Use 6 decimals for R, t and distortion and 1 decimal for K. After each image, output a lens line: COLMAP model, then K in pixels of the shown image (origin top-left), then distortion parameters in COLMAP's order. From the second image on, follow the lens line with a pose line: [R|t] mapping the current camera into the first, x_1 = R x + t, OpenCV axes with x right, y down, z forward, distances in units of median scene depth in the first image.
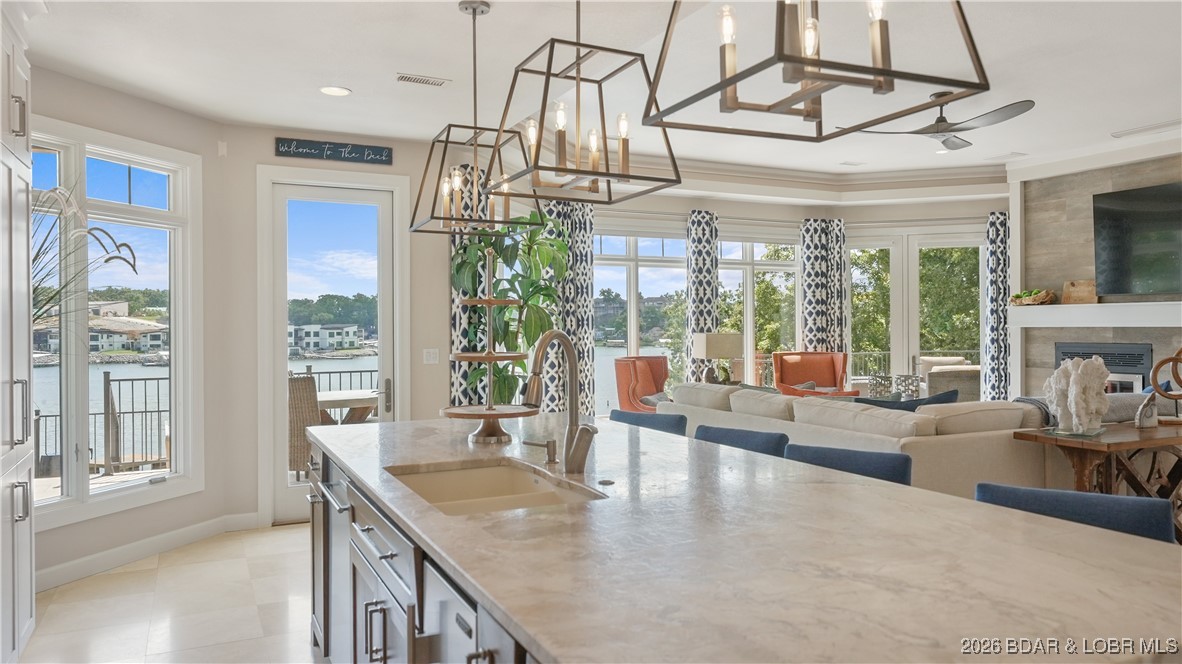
lens RADIAL K [[818.9, 0, 599.0], [0, 818.9, 325.6], [0, 0, 1]] dist [-0.002980, 0.005443]
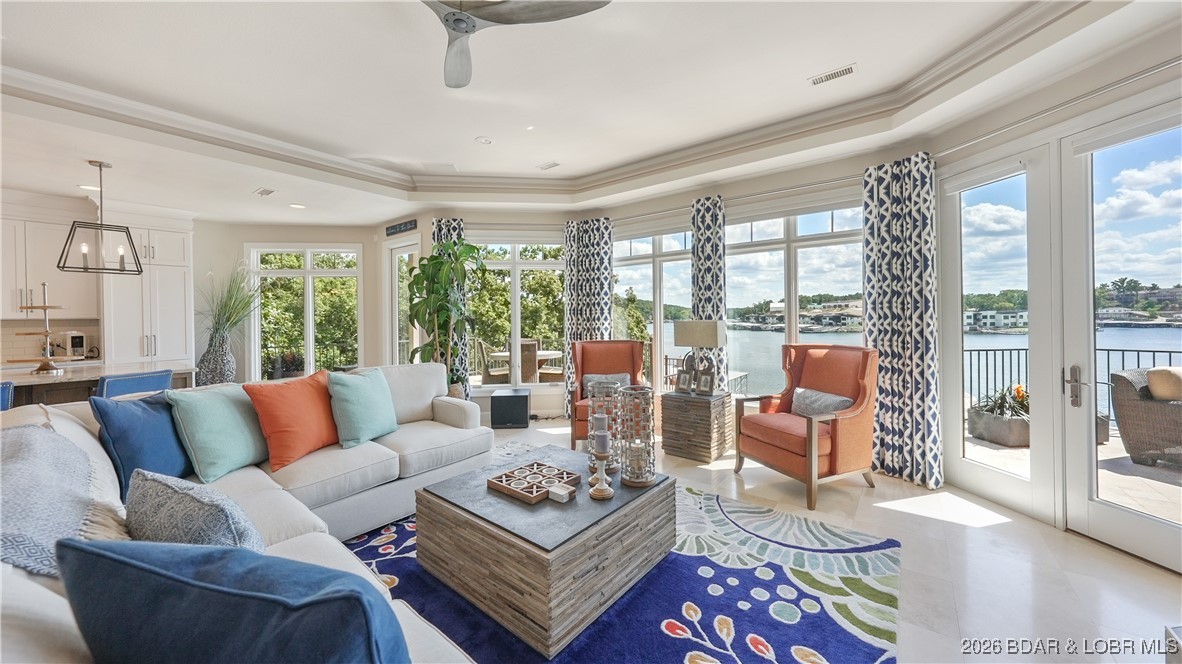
lens RADIAL K [[418.0, 0, 592.1], [0, 418.0, 316.0], [0, 0, 1]] dist [-0.005889, 0.000878]
pose [[0.437668, -0.003464, -0.899130, 0.507228], [0.010596, 0.999943, 0.001305, 0.001384], [0.899074, -0.010098, 0.437680, 0.631725]]
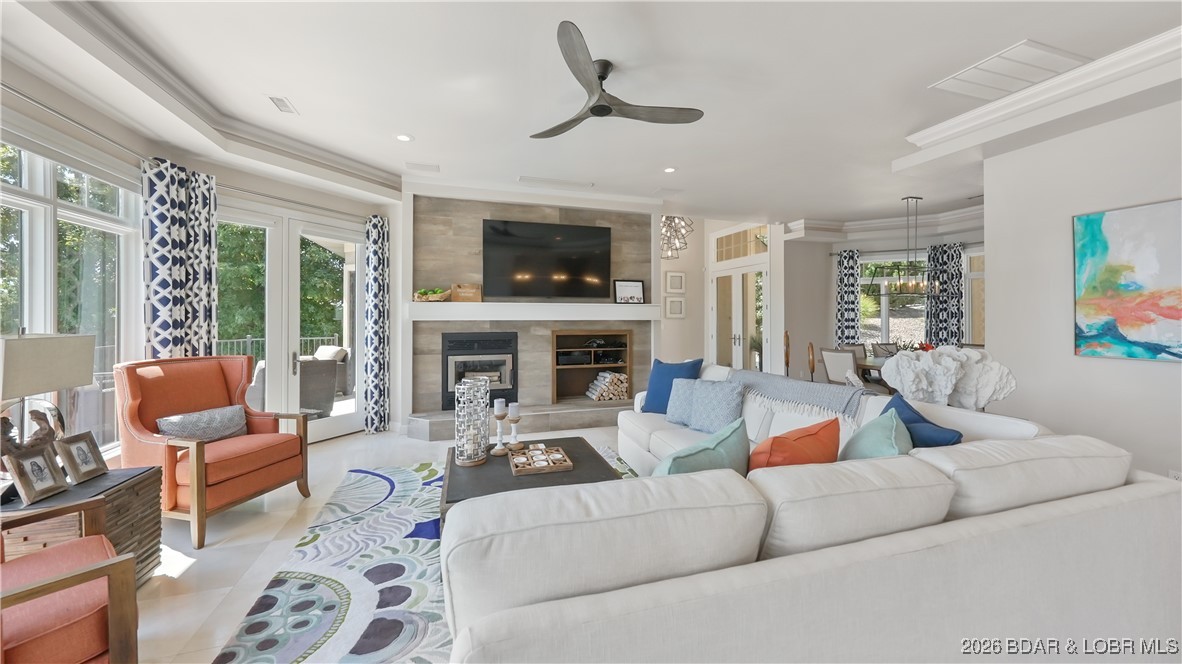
lens RADIAL K [[418.0, 0, 586.8], [0, 418.0, 316.7], [0, 0, 1]] dist [-0.005889, 0.000878]
pose [[0.156526, 0.006259, 0.987654, -0.024223], [-0.002248, 0.999980, -0.005980, -0.000459], [-0.987671, -0.001284, 0.156537, 0.629965]]
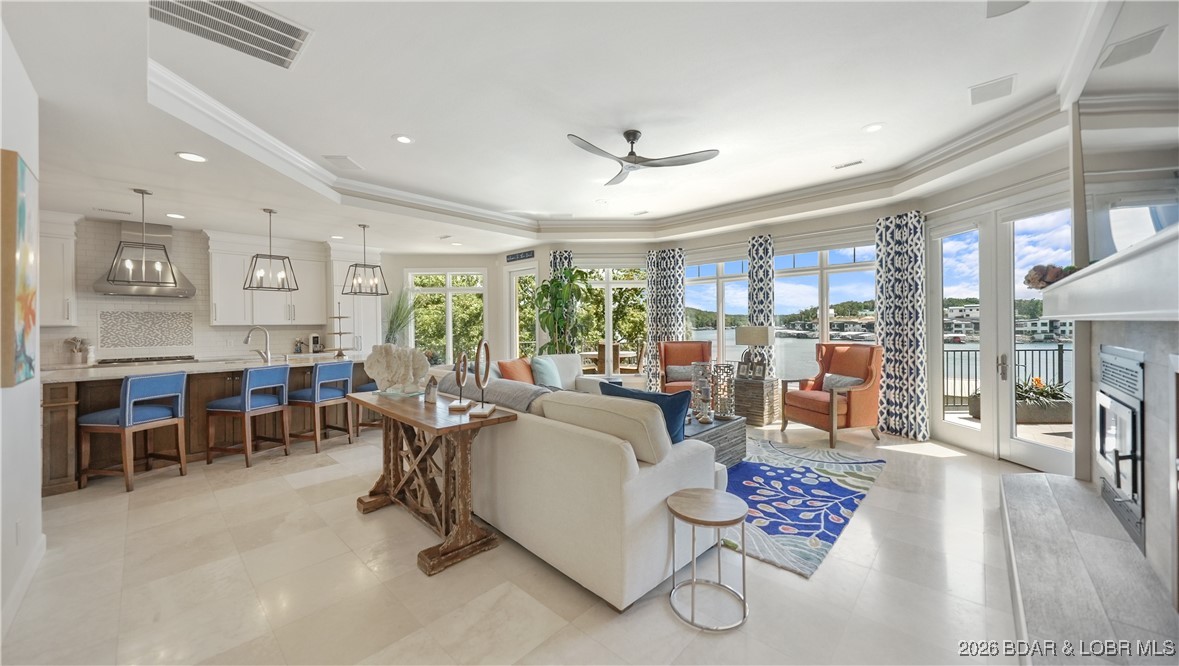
lens RADIAL K [[421.4, 0, 592.0], [0, 421.4, 324.1], [0, 0, 1]] dist [-0.004336, 0.000437]
pose [[0.355762, -0.000434, -0.934577, 0.658201], [0.009840, 0.999946, 0.003282, 0.000248], [0.934525, -0.010364, 0.355747, 0.478061]]
